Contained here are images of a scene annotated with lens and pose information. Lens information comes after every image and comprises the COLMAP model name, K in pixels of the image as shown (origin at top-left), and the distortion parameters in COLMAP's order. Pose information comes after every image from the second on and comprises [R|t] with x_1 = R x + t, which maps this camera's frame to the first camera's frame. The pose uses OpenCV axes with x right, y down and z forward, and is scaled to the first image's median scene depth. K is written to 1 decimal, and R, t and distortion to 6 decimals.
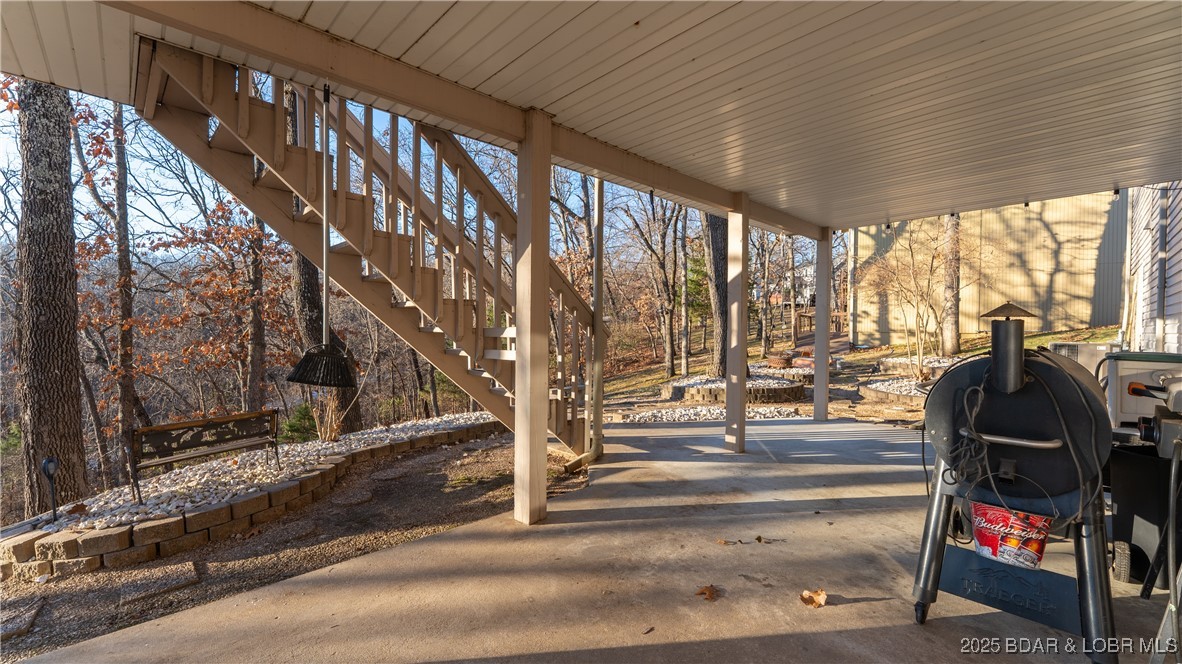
lens RADIAL K [[493.5, 0, 582.7], [0, 493.5, 335.5], [0, 0, 1]] dist [-0.000361, 0.000272]
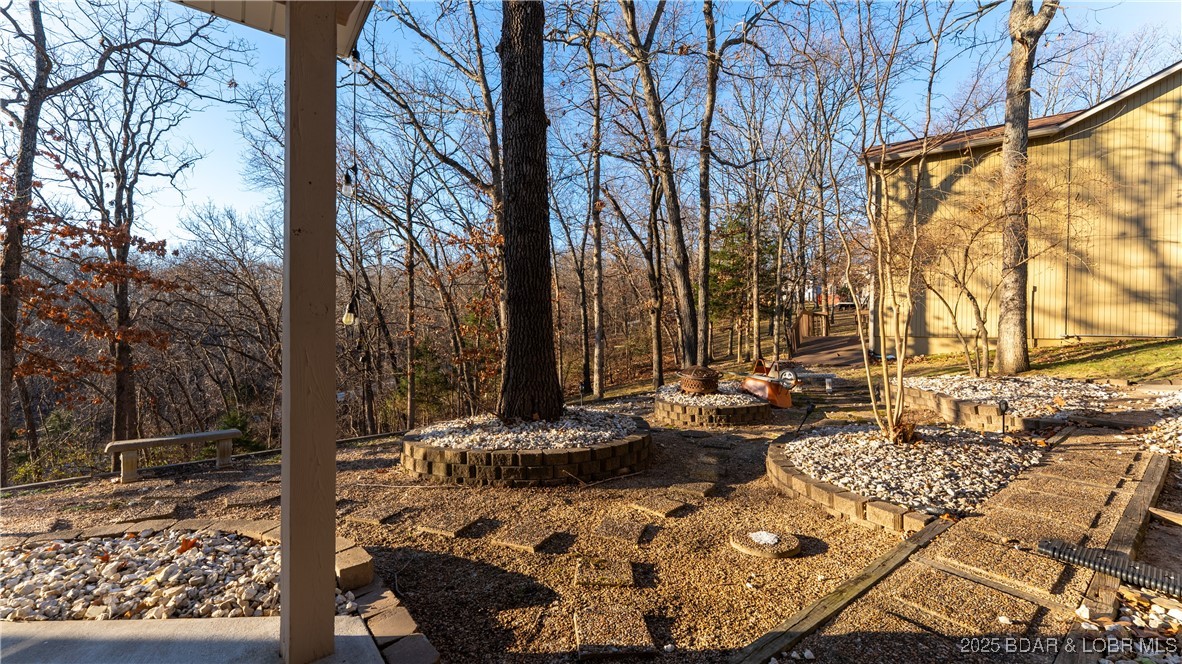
lens RADIAL K [[493.5, 0, 582.7], [0, 493.5, 335.5], [0, 0, 1]] dist [-0.000361, 0.000272]
pose [[0.992462, 0.004700, -0.122464, 0.238231], [-0.005493, 0.999966, -0.006136, -0.002222], [0.122431, 0.006762, 0.992454, 0.261581]]
